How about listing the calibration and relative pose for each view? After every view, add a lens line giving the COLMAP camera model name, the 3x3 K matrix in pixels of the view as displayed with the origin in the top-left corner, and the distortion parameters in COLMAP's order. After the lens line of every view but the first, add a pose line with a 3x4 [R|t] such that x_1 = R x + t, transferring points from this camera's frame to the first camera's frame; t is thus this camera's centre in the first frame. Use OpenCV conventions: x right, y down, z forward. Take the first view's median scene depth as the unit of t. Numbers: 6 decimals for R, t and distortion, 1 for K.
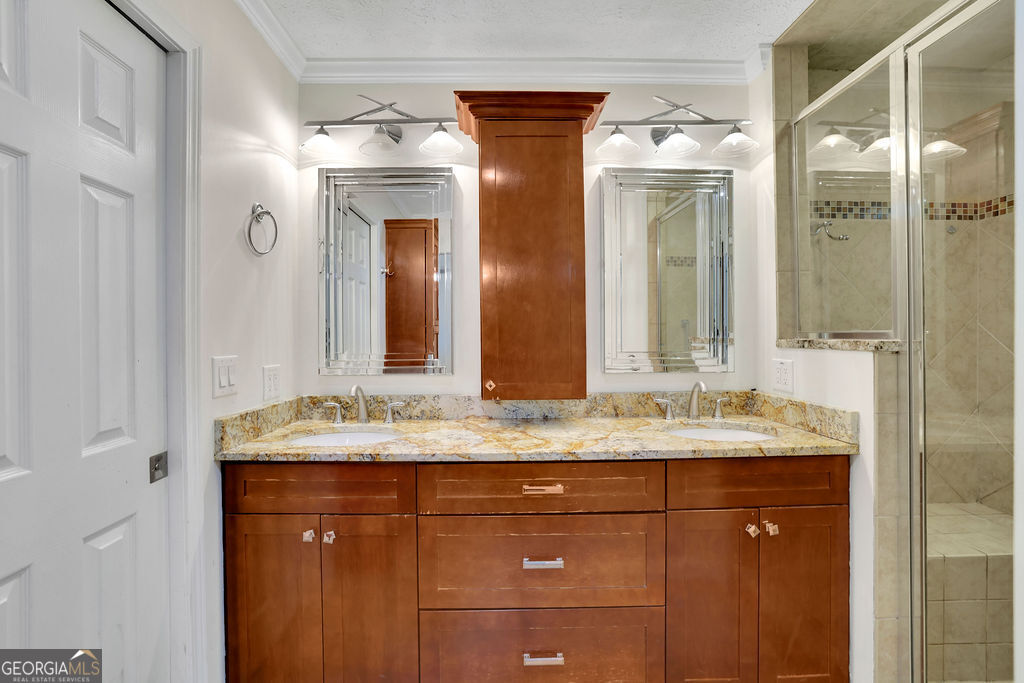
lens RADIAL K [[446.1, 0, 508.5], [0, 446.1, 341.2], [0, 0, 1]] dist [-0.015645, 0.000168]
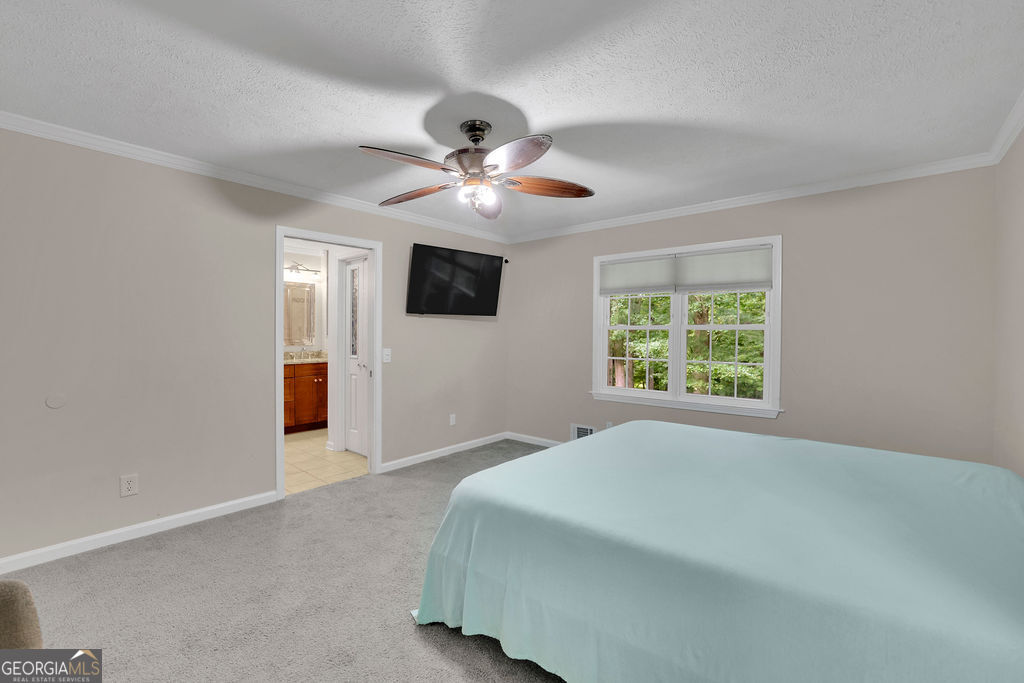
lens RADIAL K [[446.1, 0, 505.3], [0, 446.1, 335.7], [0, 0, 1]] dist [-0.015645, 0.000168]
pose [[0.687717, 0.001362, 0.725978, -0.926666], [-0.010825, 0.999906, 0.008379, -0.045387], [-0.725899, -0.013621, 0.687667, -2.311033]]
